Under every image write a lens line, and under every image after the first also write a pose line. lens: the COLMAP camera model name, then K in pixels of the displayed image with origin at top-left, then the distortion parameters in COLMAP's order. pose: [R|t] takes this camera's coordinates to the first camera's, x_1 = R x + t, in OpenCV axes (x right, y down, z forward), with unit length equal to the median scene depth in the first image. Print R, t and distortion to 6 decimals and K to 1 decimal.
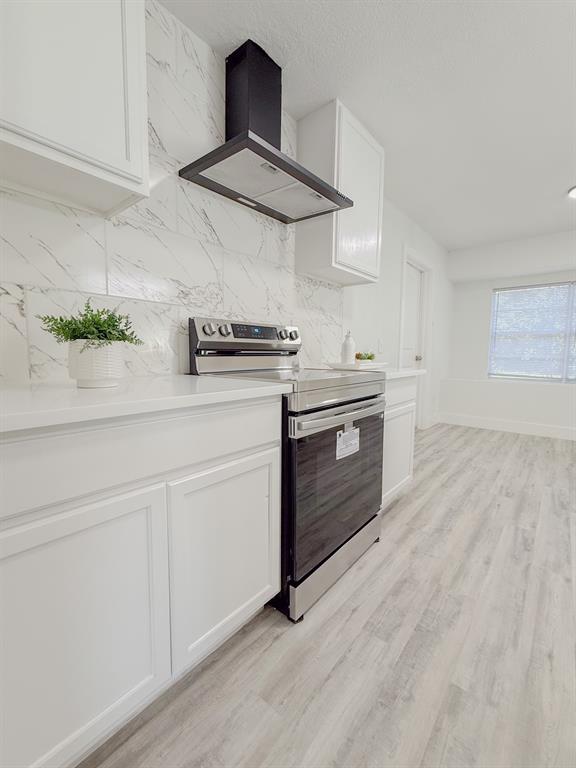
lens RADIAL K [[325.9, 0, 288.0], [0, 325.9, 384.0], [0, 0, 1]] dist [0.000271, 0.000069]
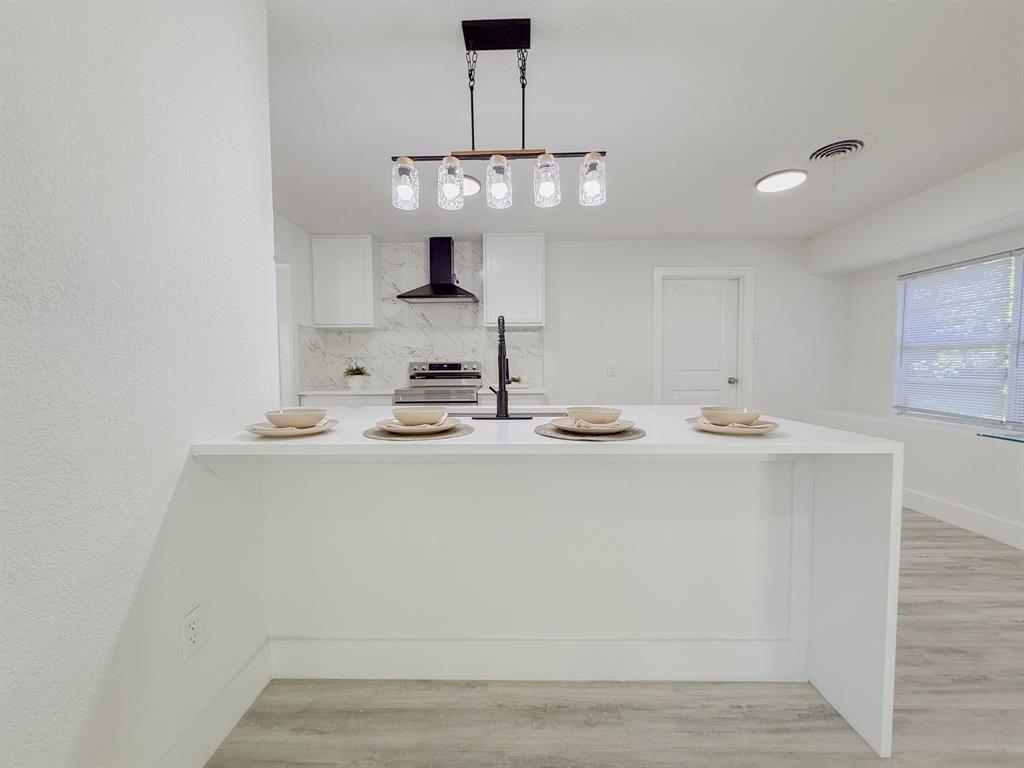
lens RADIAL K [[408.3, 0, 510.5], [0, 408.3, 384.6], [0, 0, 1]] dist [-0.000875, 0.000151]
pose [[0.639471, 0.026595, -0.768355, 1.880662], [-0.063165, 0.997840, -0.018032, -0.030532], [0.766216, 0.060064, 0.639769, -0.238932]]
